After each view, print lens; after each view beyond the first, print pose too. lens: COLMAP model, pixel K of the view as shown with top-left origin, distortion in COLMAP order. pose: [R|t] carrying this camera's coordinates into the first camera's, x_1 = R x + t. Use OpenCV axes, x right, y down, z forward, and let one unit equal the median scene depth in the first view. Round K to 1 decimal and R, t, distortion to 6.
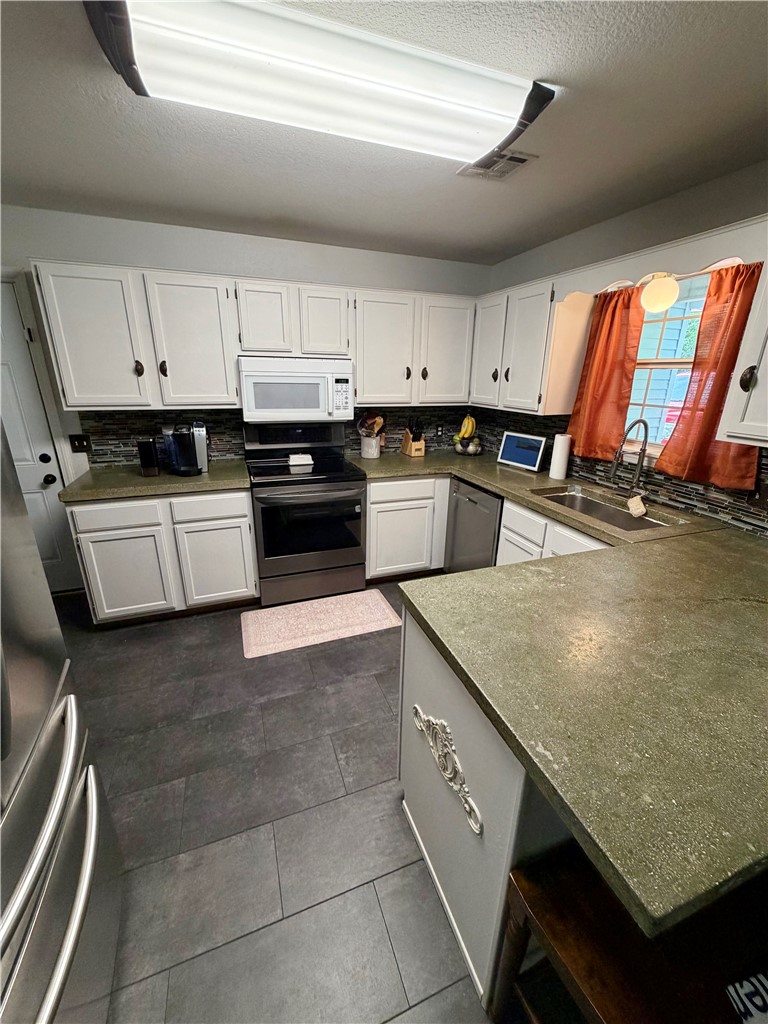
lens RADIAL K [[408.2, 0, 384.0], [0, 408.2, 512.0], [0, 0, 1]] dist [0.001578, 0.000097]
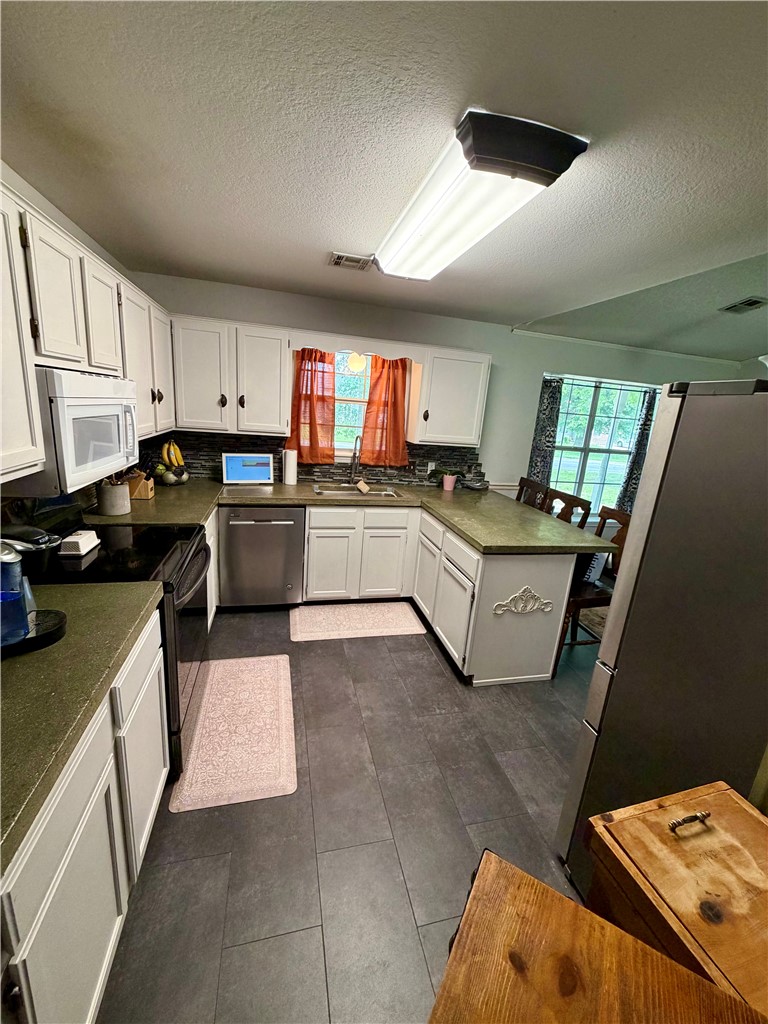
lens RADIAL K [[410.1, 0, 384.0], [0, 410.1, 512.0], [0, 0, 1]] dist [0.000223, 0.000035]
pose [[0.107655, -0.251641, 0.961815, -0.878055], [0.252412, 0.942656, 0.218376, -0.230119], [-0.961612, 0.219265, 0.164999, 0.594366]]
